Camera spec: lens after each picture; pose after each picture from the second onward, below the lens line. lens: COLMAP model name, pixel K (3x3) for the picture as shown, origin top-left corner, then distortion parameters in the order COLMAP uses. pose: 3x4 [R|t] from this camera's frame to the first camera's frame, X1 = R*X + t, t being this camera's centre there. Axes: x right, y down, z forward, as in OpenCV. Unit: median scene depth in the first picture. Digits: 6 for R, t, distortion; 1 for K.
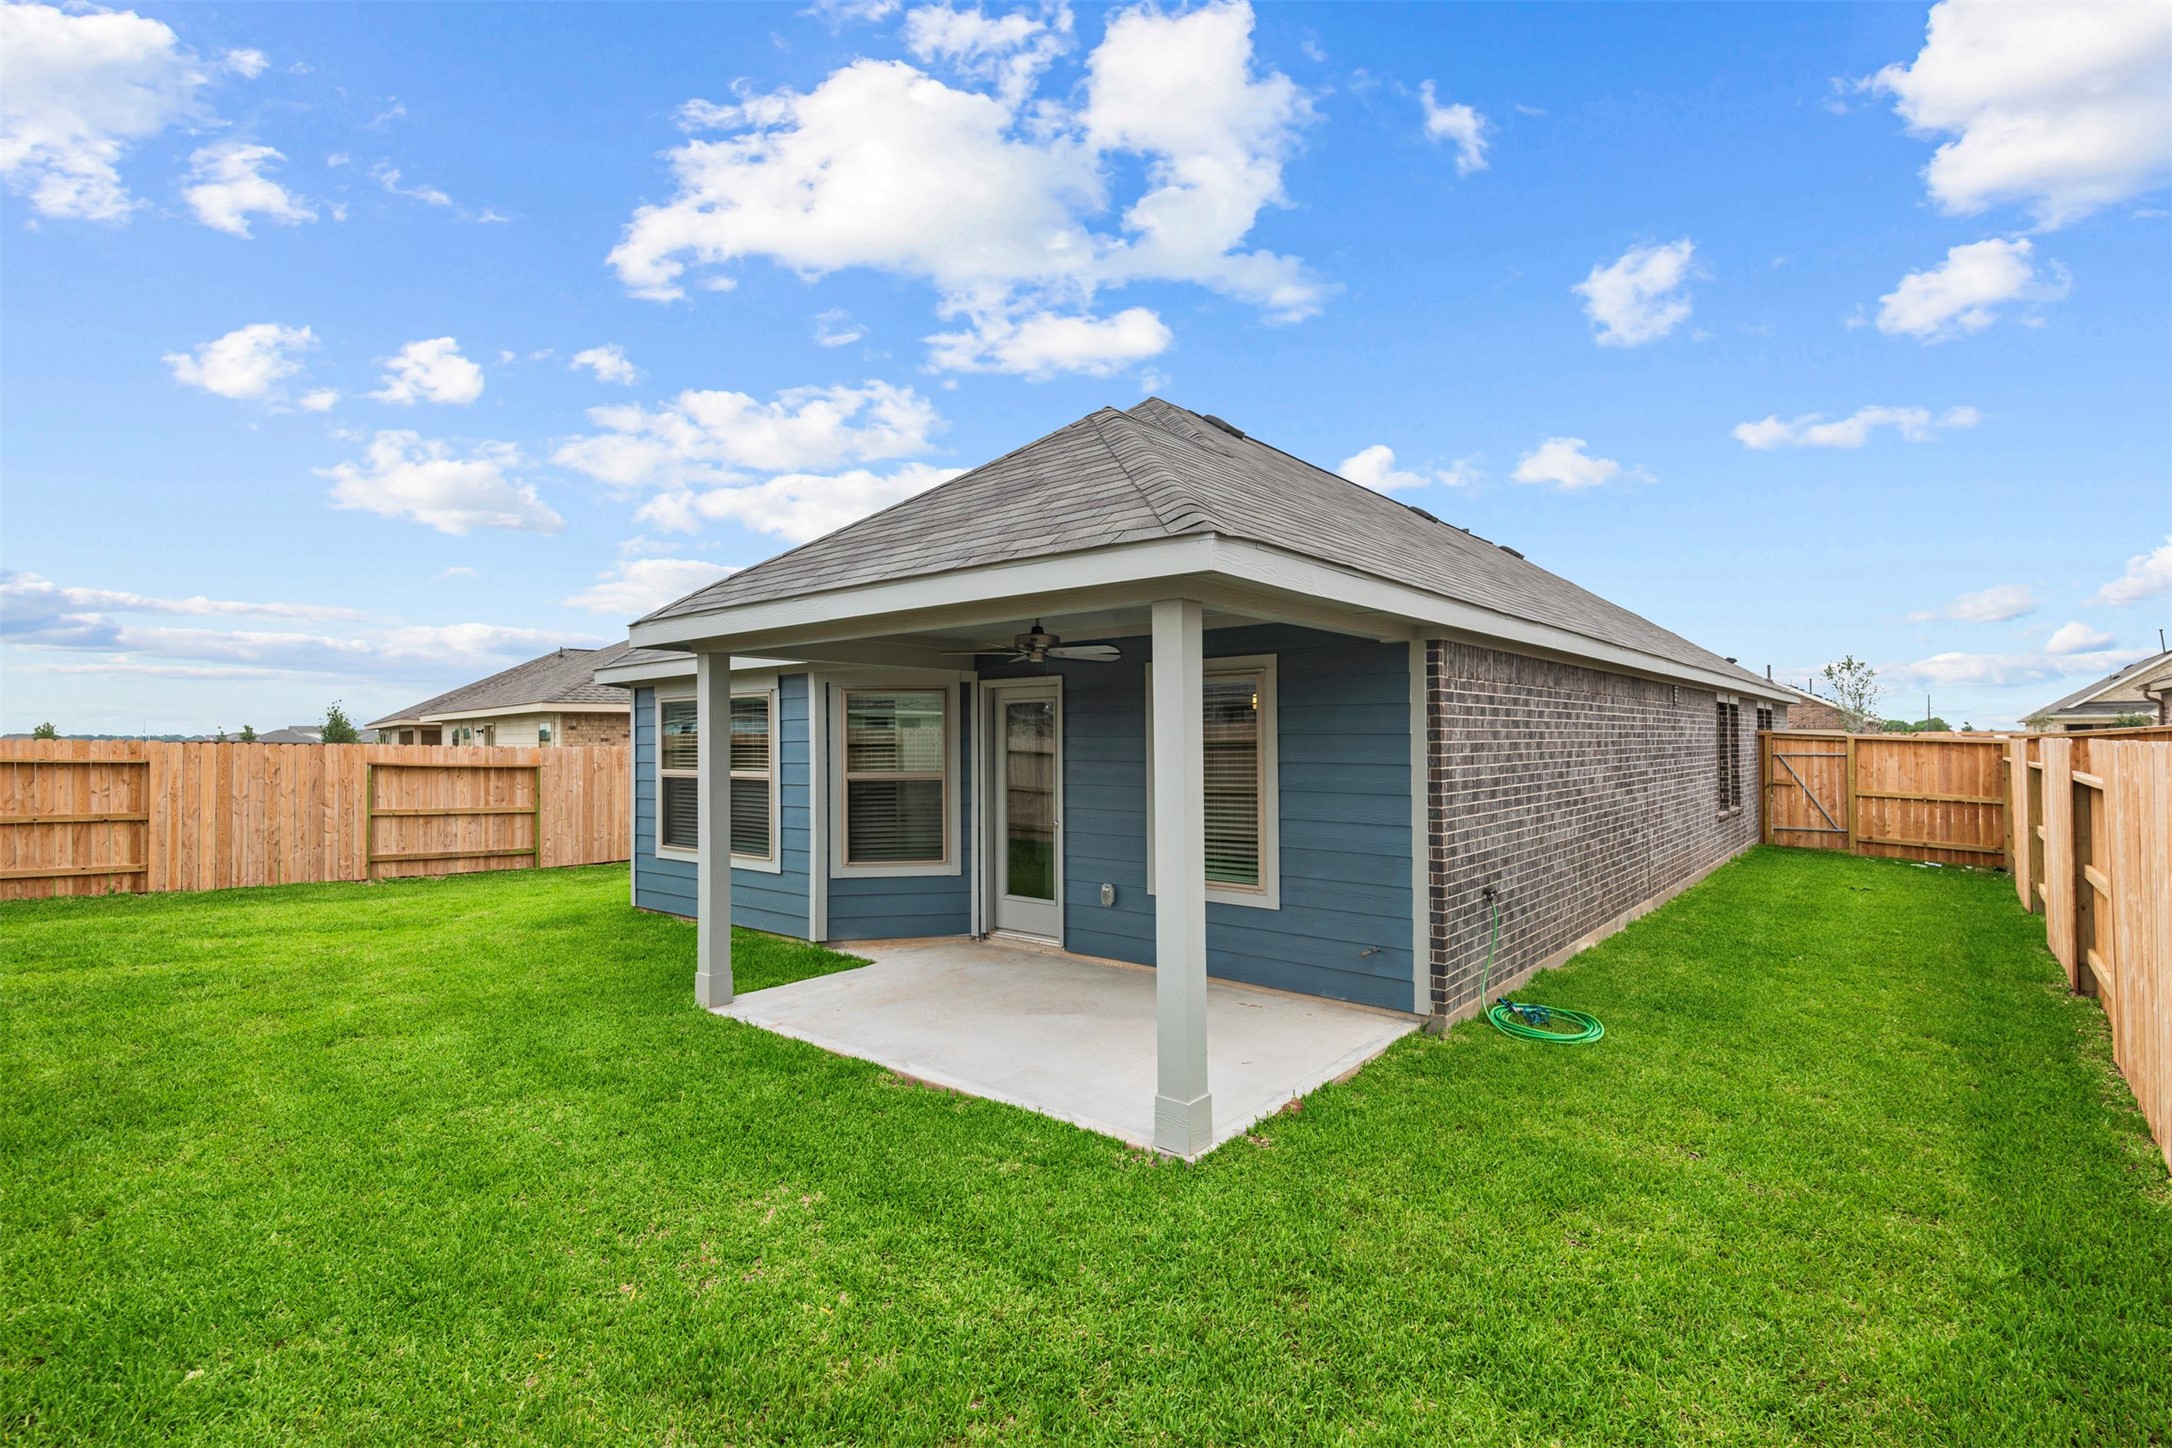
lens RADIAL K [[983.9, 0, 1086.4], [0, 983.9, 716.2], [0, 0, 1]] dist [0.021625, -0.001978]
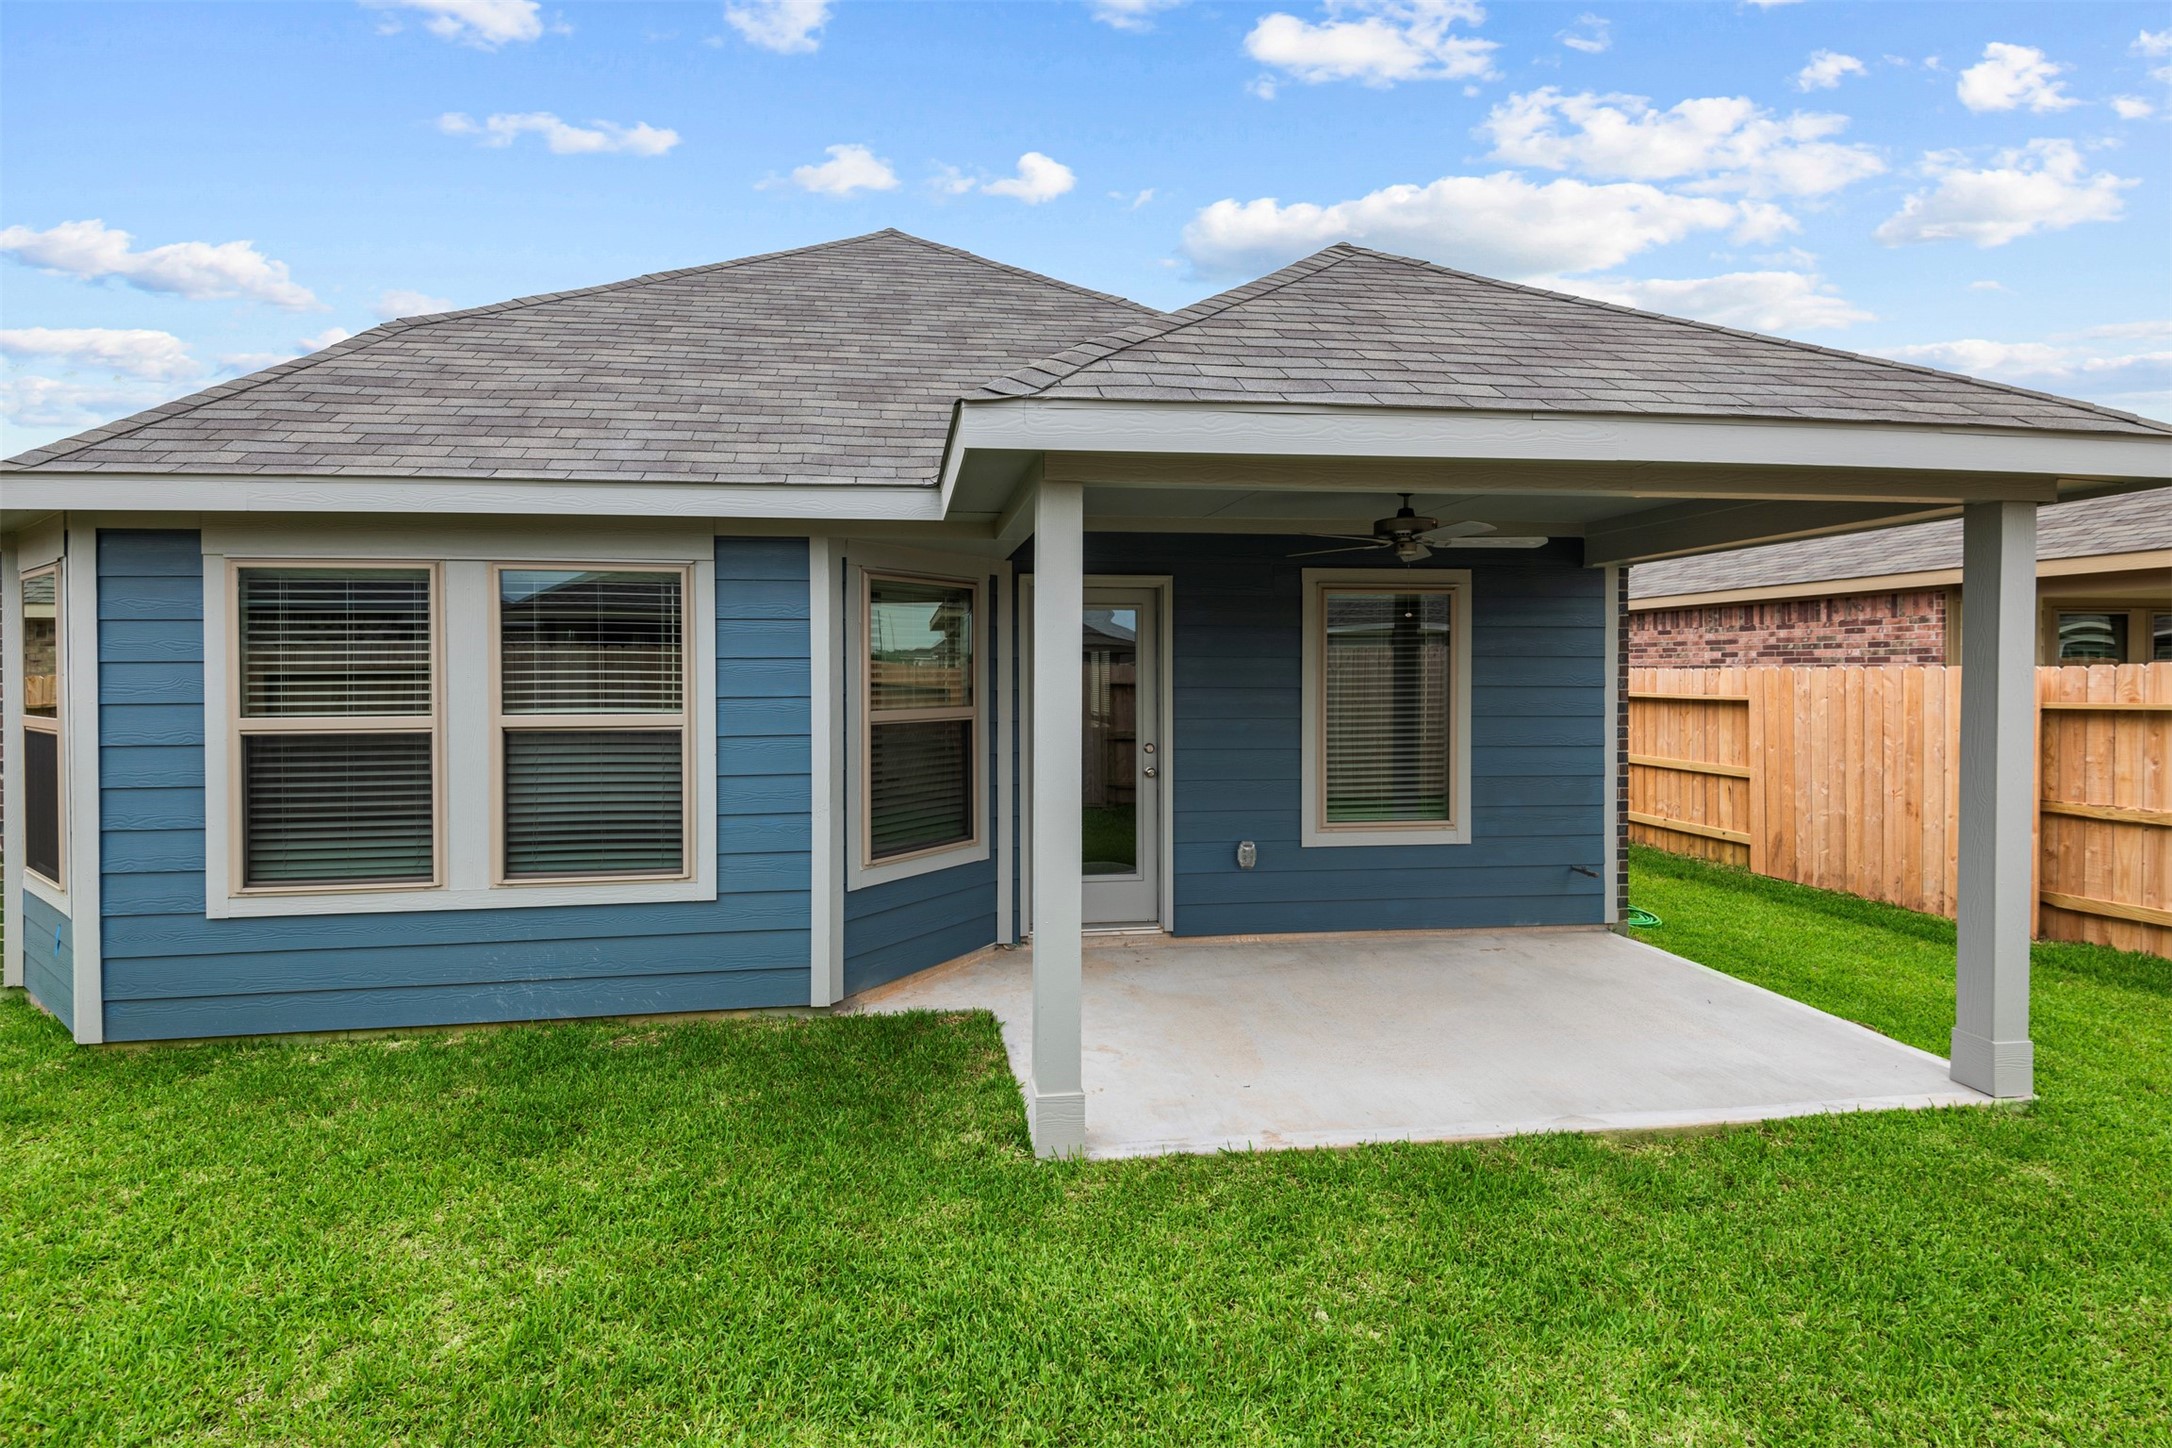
lens RADIAL K [[983.9, 0, 1086.4], [0, 983.9, 716.2], [0, 0, 1]] dist [0.021625, -0.001978]
pose [[0.680965, -0.023554, 0.731937, -0.606765], [-0.020524, 0.998476, 0.051226, 0.028833], [-0.732029, -0.049906, 0.679444, 0.524447]]
